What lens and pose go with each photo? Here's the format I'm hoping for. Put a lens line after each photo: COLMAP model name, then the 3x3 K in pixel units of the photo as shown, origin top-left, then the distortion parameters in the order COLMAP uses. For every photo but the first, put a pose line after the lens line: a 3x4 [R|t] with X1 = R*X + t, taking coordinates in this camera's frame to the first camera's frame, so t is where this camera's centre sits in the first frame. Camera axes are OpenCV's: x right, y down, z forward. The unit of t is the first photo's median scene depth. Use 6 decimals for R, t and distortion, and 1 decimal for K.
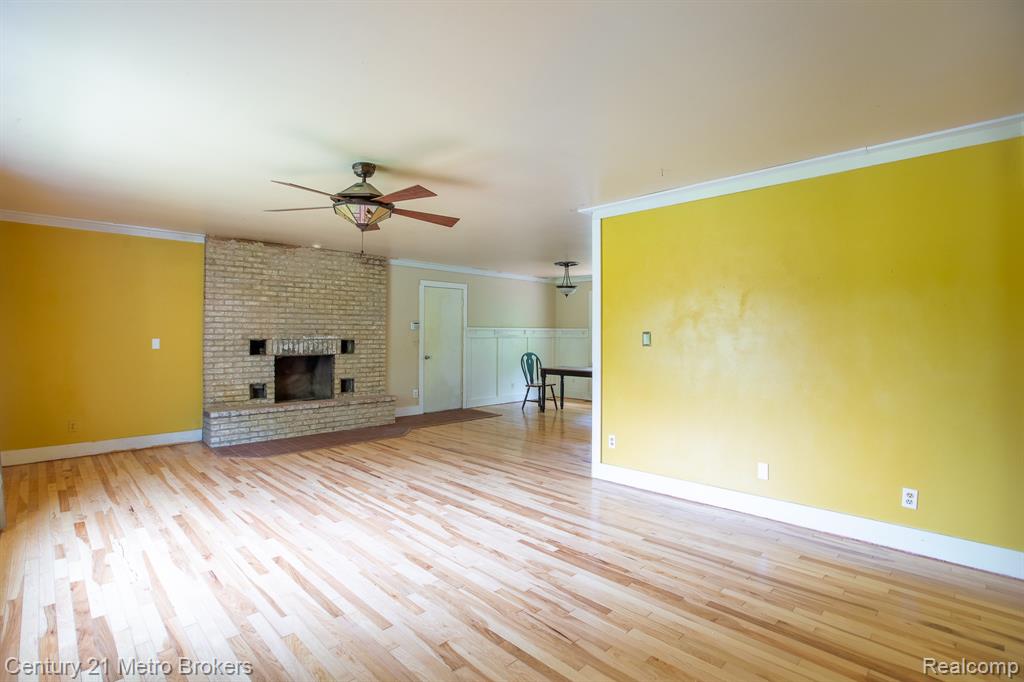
lens RADIAL K [[495.8, 0, 508.0], [0, 495.8, 334.0], [0, 0, 1]] dist [-0.025403, 0.000753]
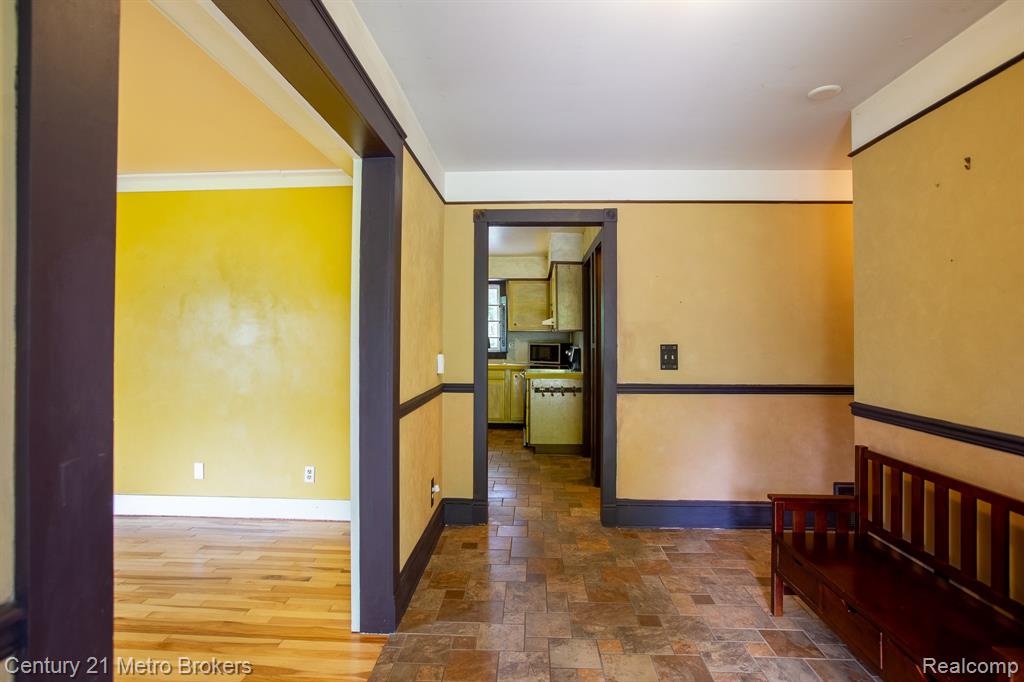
lens RADIAL K [[520.6, 0, 508.4], [0, 520.6, 339.8], [0, 0, 1]] dist [0.000150, 0.000313]
pose [[0.728527, 0.001557, 0.685016, 0.234122], [-0.009257, 0.999928, 0.007573, -0.004771], [-0.684955, -0.011859, 0.728489, -0.200757]]
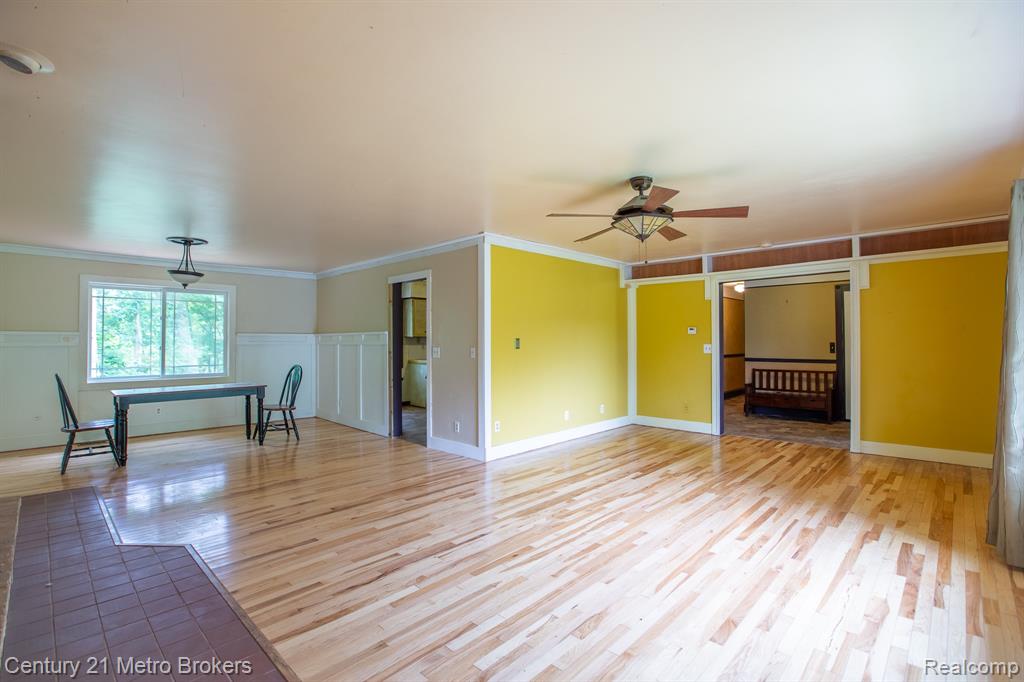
lens RADIAL K [[474.6, 0, 502.2], [0, 474.6, 335.5], [0, 0, 1]] dist [-0.038111, 0.002449]
pose [[-0.025754, 0.014880, 0.999558, -1.245759], [0.000120, 0.999889, -0.014882, 0.006845], [-0.999668, -0.000263, -0.025753, 1.280159]]
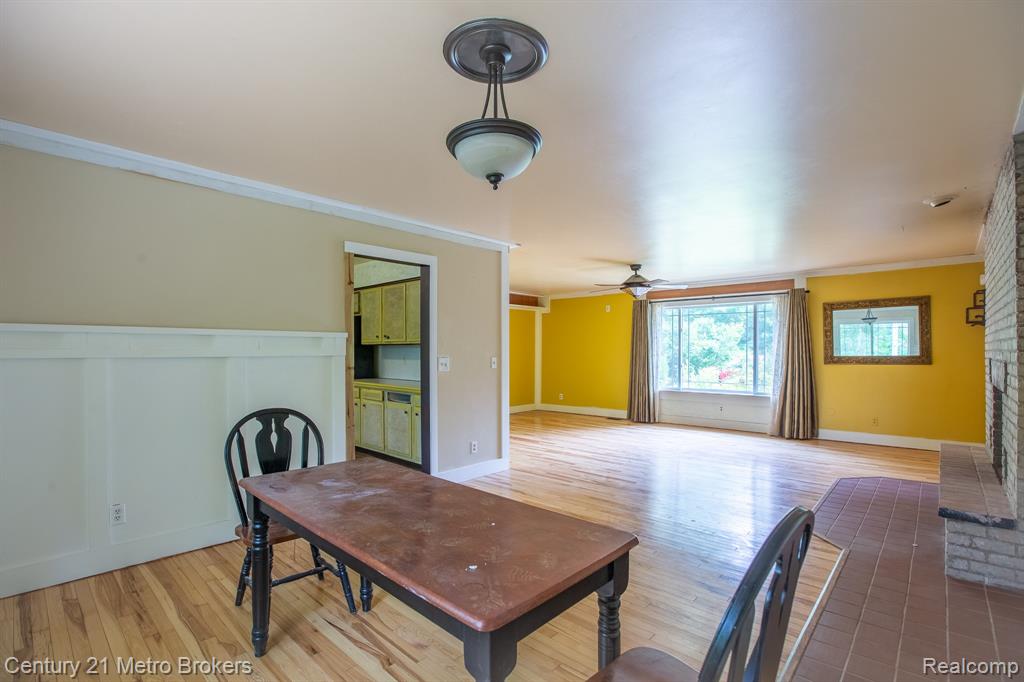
lens RADIAL K [[474.6, 0, 512.2], [0, 474.6, 347.8], [0, 0, 1]] dist [-0.038111, 0.002449]
pose [[-0.999040, -0.006204, -0.043369, 0.278188], [-0.005926, 0.999961, -0.006536, 0.003133], [0.043408, -0.006273, -0.999038, 2.786643]]
